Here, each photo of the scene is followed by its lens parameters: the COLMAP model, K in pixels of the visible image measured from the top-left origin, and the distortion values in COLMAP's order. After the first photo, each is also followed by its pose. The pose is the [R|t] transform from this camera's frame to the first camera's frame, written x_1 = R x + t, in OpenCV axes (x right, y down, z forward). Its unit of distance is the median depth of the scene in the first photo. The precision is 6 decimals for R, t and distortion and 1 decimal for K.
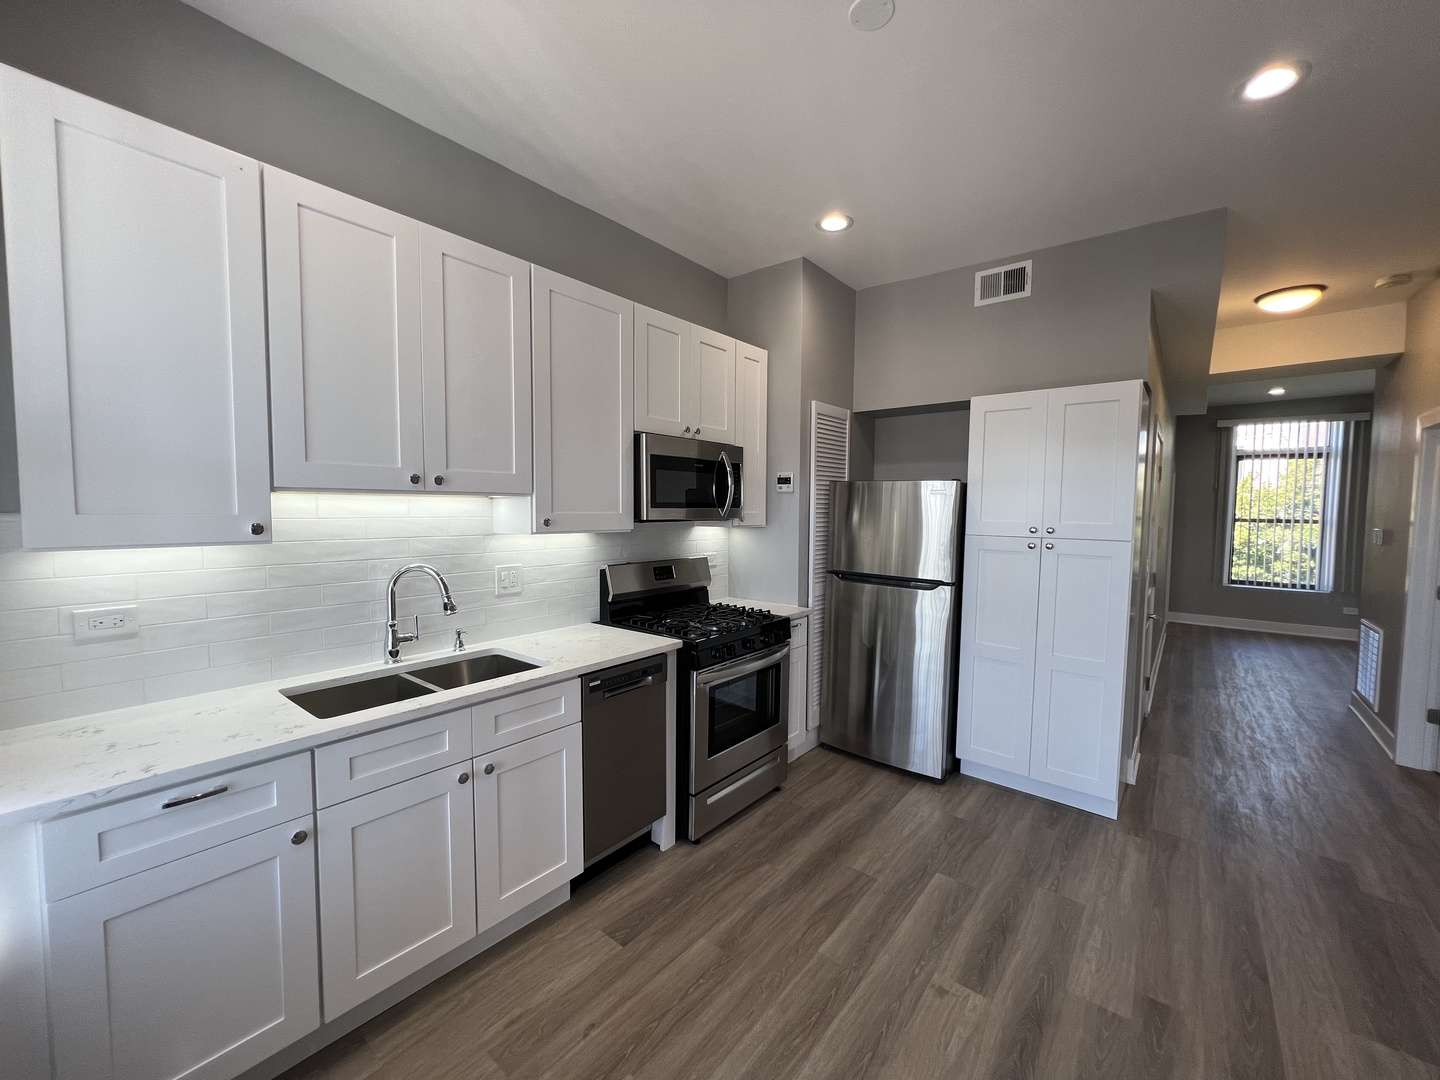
lens RADIAL K [[578.0, 0, 720.0], [0, 578.0, 540.0], [0, 0, 1]] dist [-0.002856, 0.000303]
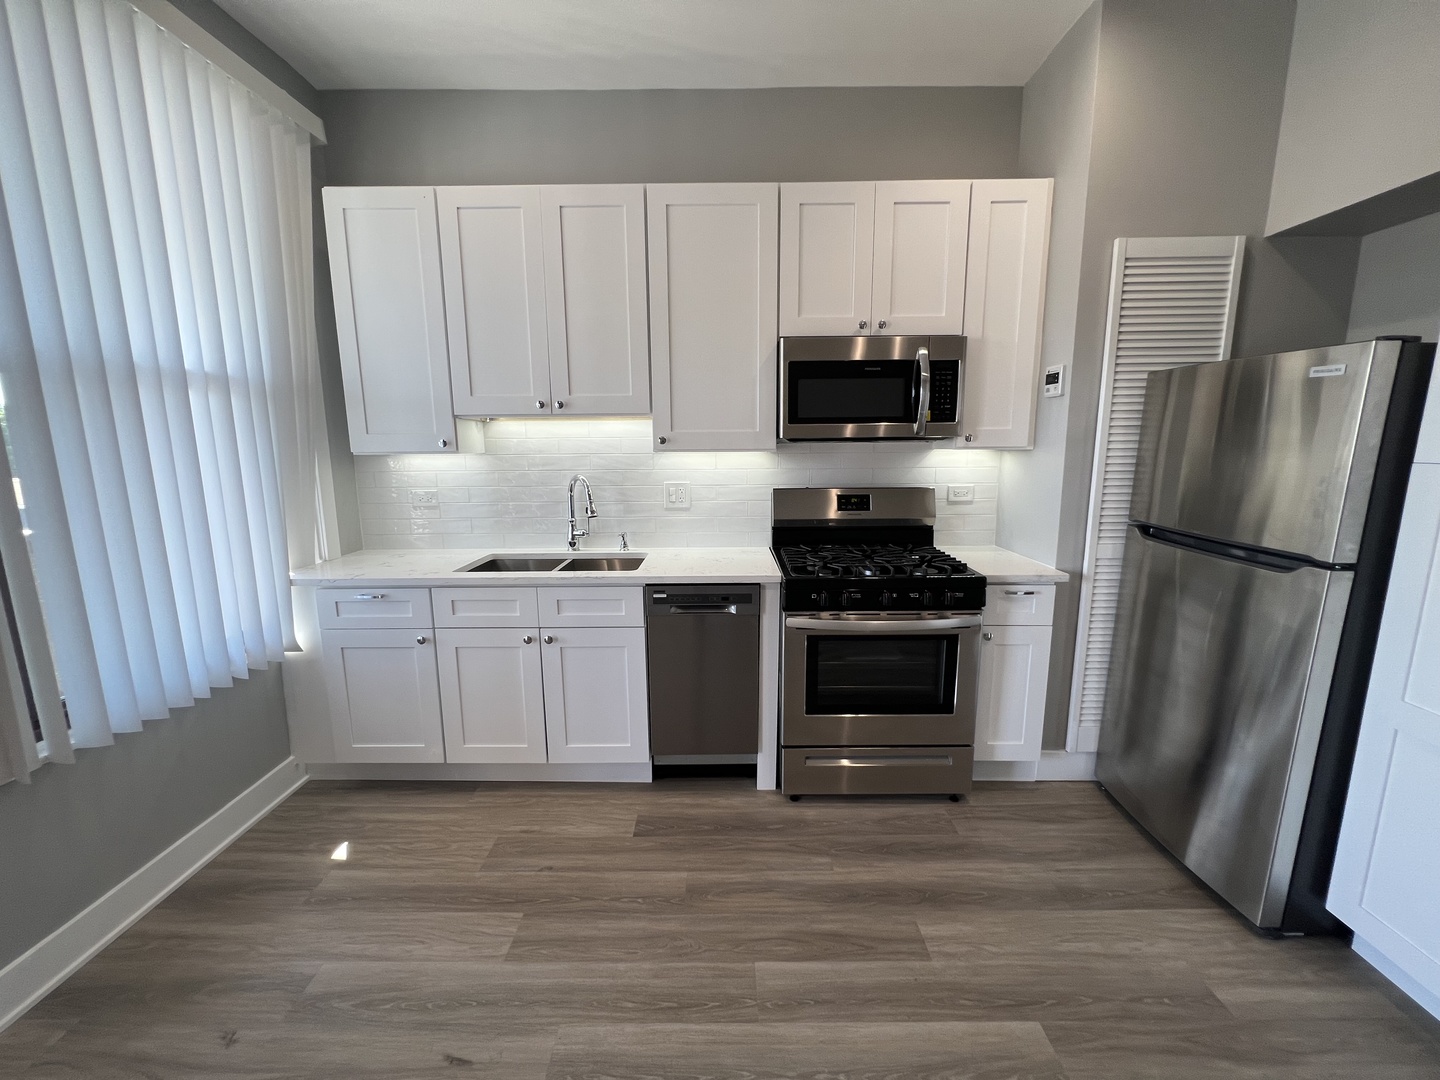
lens RADIAL K [[578.0, 0, 720.0], [0, 578.0, 540.0], [0, 0, 1]] dist [-0.002856, 0.000303]
pose [[0.628074, 0.117235, -0.769271, 0.612615], [-0.031005, 0.991571, 0.125799, 0.014215], [0.777535, -0.055160, 0.626415, 0.422516]]
